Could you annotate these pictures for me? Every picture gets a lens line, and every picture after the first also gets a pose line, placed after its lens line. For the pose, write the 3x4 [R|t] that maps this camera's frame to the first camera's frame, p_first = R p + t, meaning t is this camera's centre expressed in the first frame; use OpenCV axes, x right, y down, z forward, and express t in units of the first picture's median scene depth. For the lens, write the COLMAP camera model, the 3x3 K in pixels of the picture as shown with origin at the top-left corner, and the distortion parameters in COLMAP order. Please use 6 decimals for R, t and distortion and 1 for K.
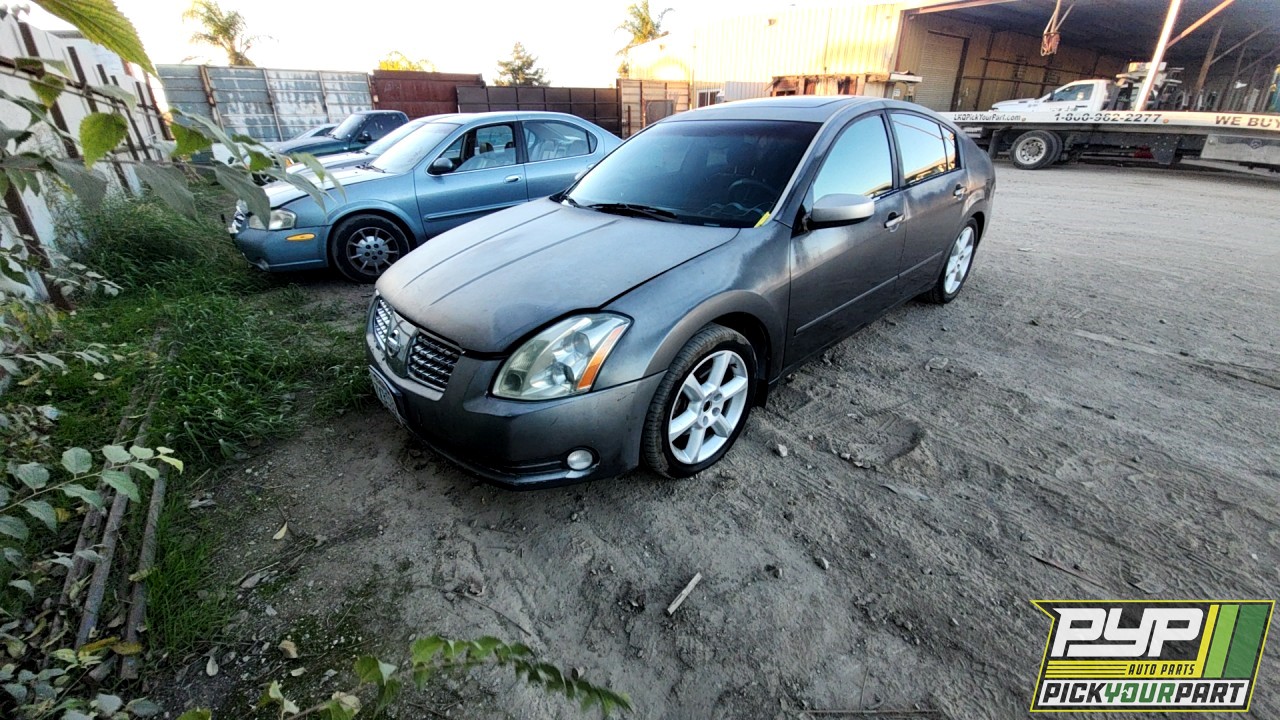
lens RADIAL K [[514.9, 0, 640.0], [0, 514.9, 360.0], [0, 0, 1]] dist [-0.008774, -0.007915]
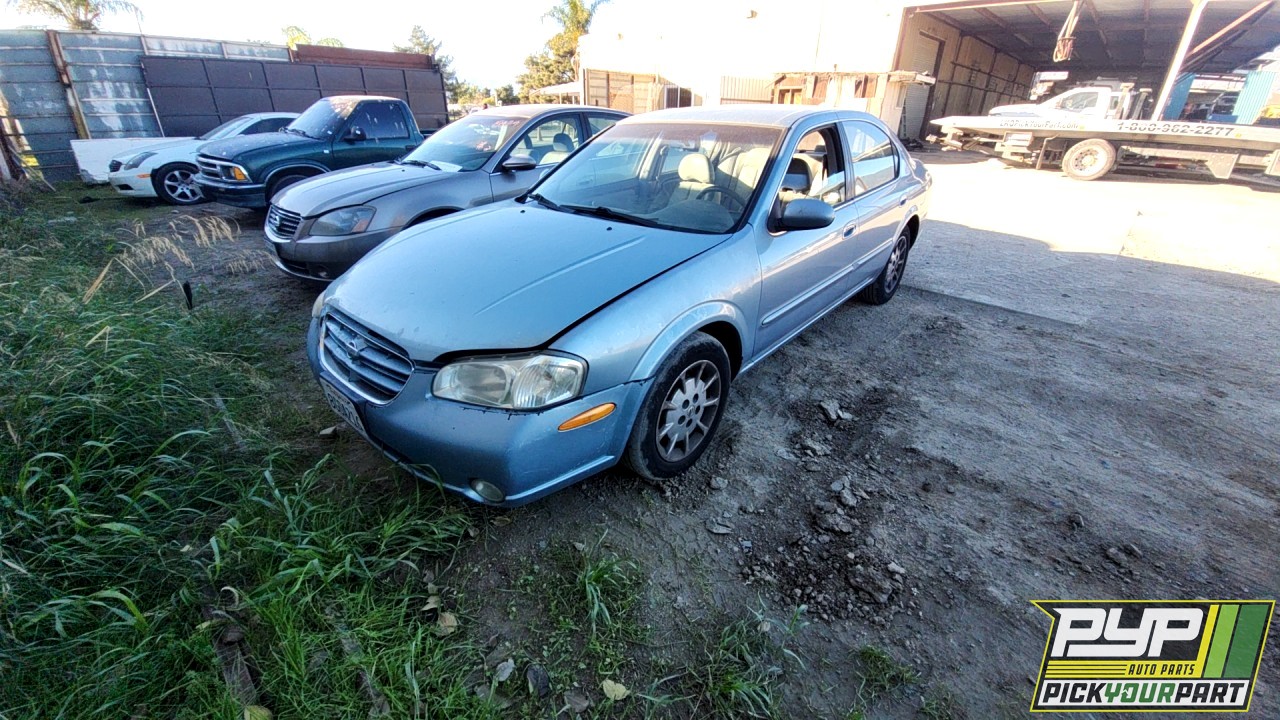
lens RADIAL K [[519.4, 0, 649.8], [0, 519.4, 357.2], [0, 0, 1]] dist [0.001471, -0.013512]
pose [[0.982291, -0.057754, 0.178237, -0.182253], [0.058228, 0.998300, 0.002574, -0.075373], [-0.178083, 0.007850, 0.983984, 0.161547]]
